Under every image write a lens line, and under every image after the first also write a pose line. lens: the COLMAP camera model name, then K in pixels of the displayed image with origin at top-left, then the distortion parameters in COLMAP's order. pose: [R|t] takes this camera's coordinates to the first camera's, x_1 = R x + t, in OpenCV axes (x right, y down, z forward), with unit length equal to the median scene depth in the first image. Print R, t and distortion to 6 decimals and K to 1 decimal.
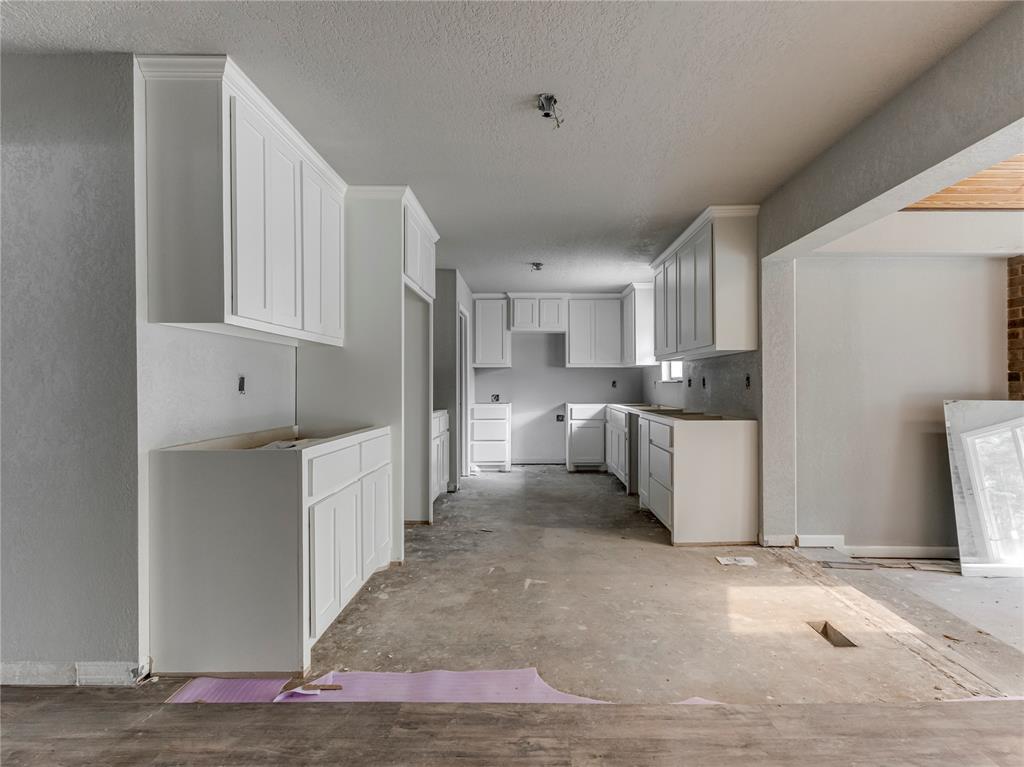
lens RADIAL K [[521.8, 0, 516.9], [0, 521.8, 383.4], [0, 0, 1]] dist [-0.034273, -0.000853]
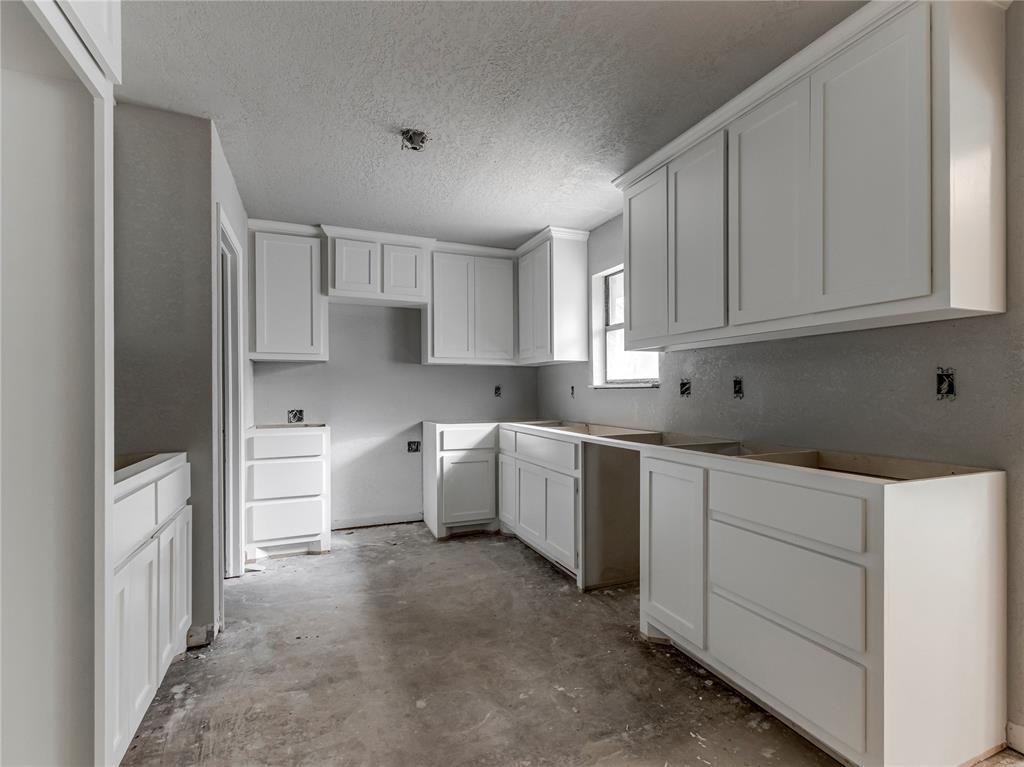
lens RADIAL K [[503.8, 0, 539.1], [0, 503.8, 392.5], [0, 0, 1]] dist [0.000535, -0.001142]
pose [[0.897486, -0.001955, 0.441039, -0.048599], [0.000649, 0.999995, 0.003112, 0.001184], [-0.441043, -0.002507, 0.897482, 0.429620]]
